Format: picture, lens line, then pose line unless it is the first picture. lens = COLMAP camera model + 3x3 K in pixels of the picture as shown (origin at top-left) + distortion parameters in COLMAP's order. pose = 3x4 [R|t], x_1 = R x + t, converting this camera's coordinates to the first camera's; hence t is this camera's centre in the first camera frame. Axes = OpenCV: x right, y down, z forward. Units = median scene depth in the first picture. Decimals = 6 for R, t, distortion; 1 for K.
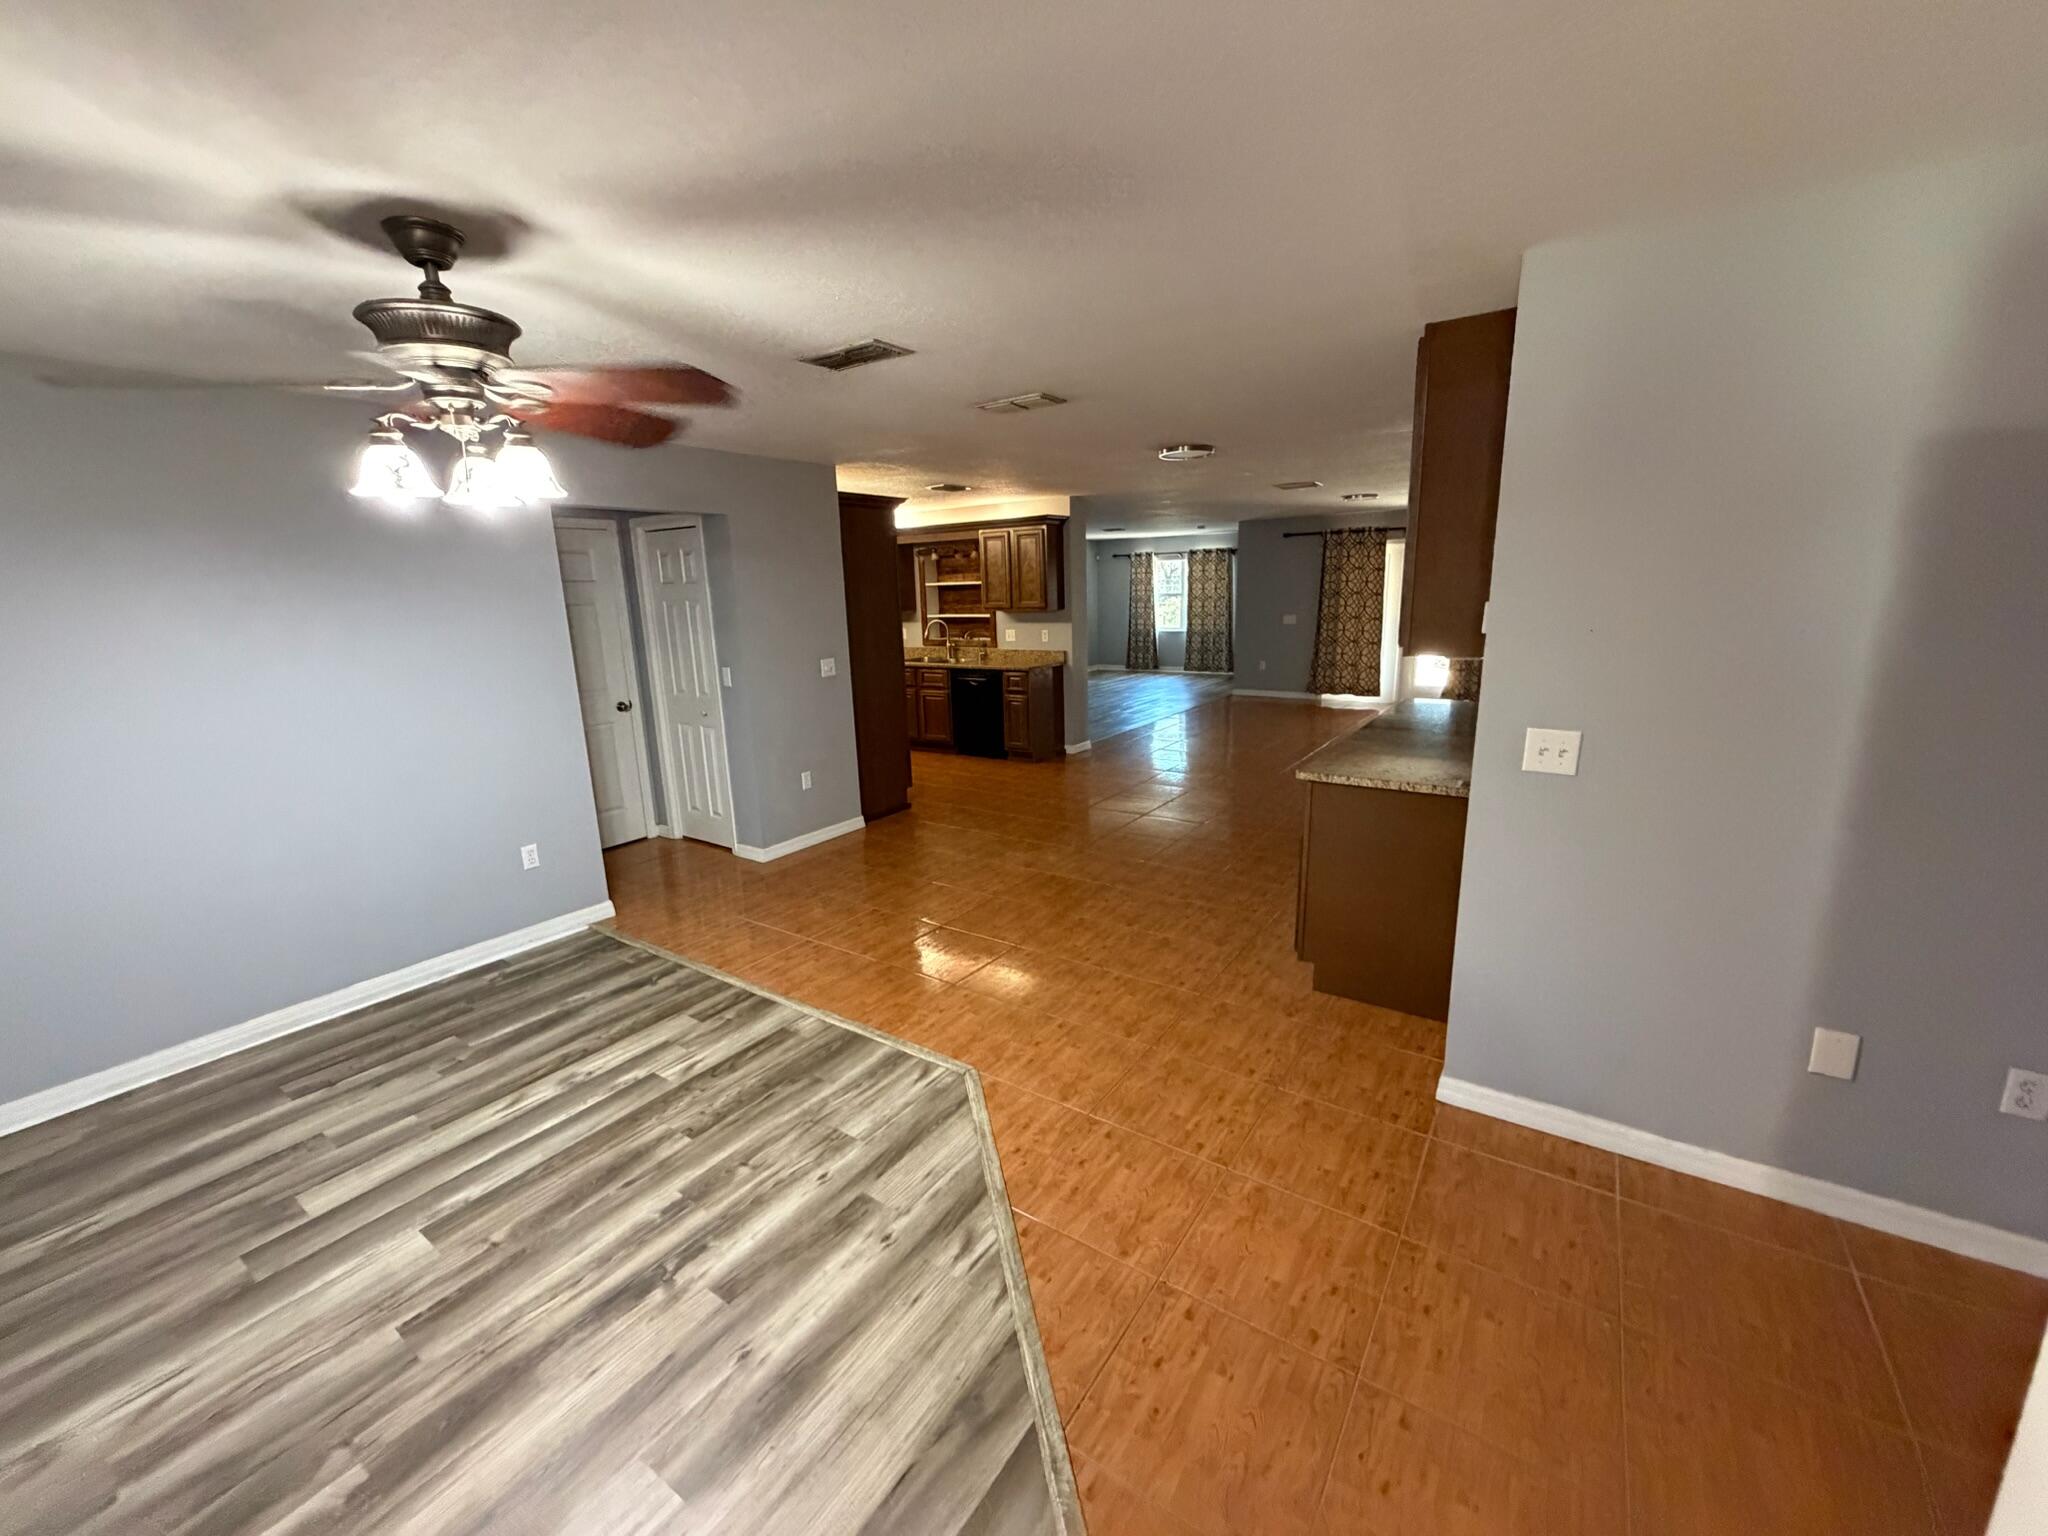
lens RADIAL K [[822.1, 0, 1016.5], [0, 822.1, 771.7], [0, 0, 1]] dist [0.000237, 0.000262]
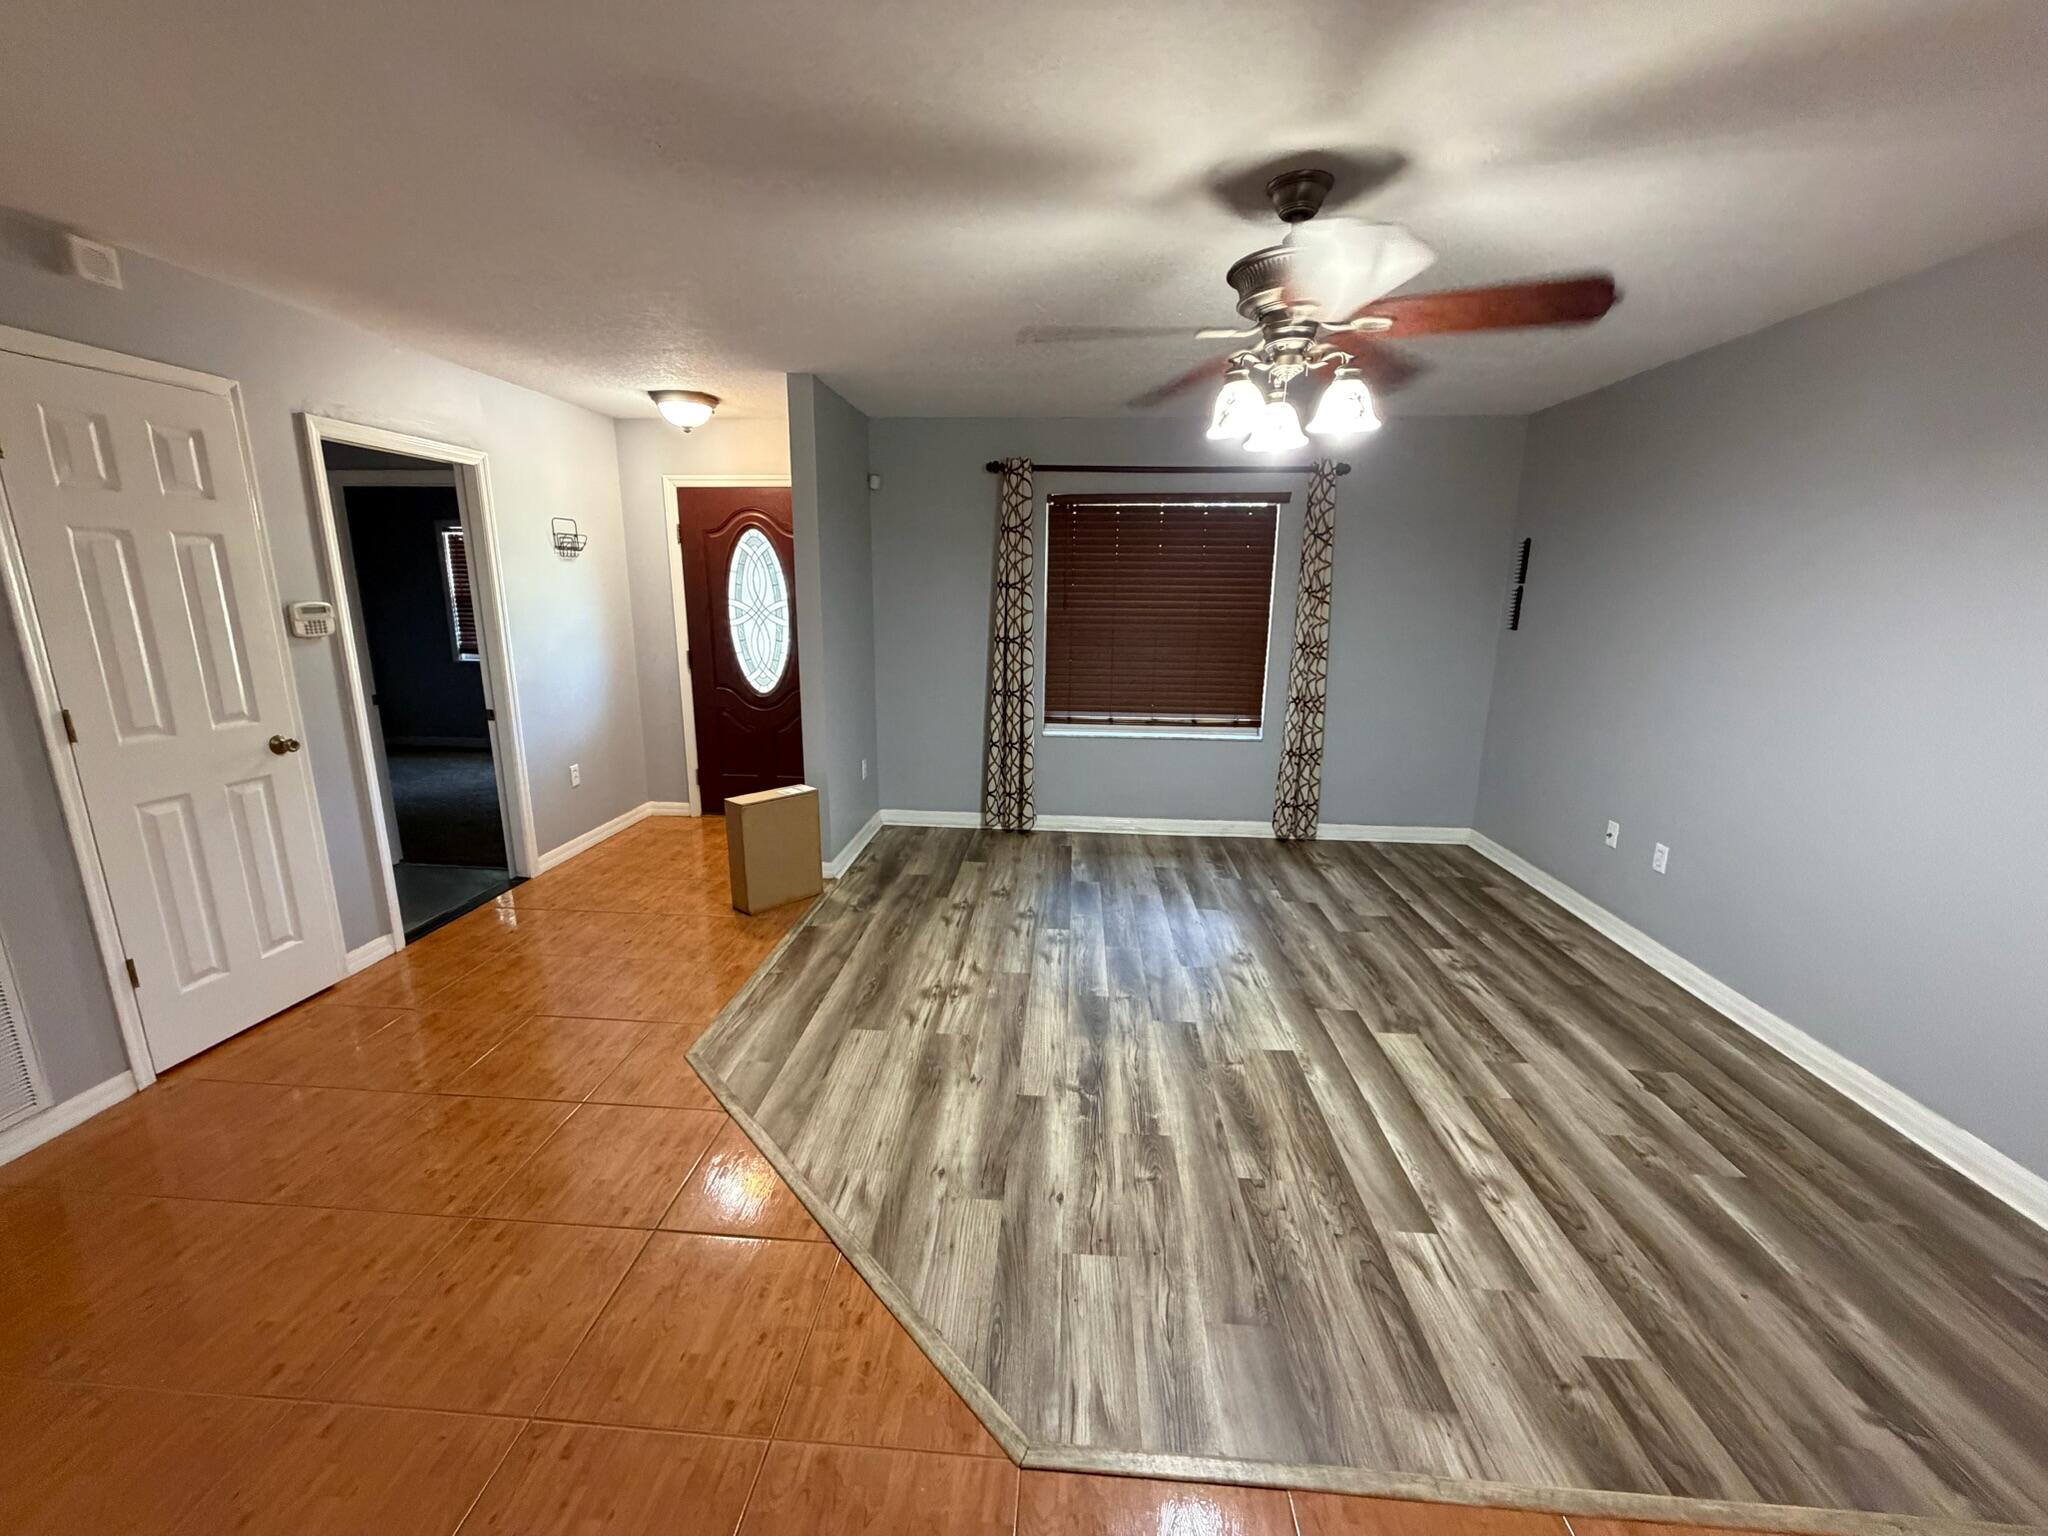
lens RADIAL K [[822.1, 0, 1016.5], [0, 822.1, 771.7], [0, 0, 1]] dist [0.000237, 0.000262]
pose [[-0.862200, 0.132998, -0.488796, 0.163542], [-0.098899, 0.902156, 0.419920, -0.266853], [0.496819, 0.410397, -0.764686, 1.379329]]
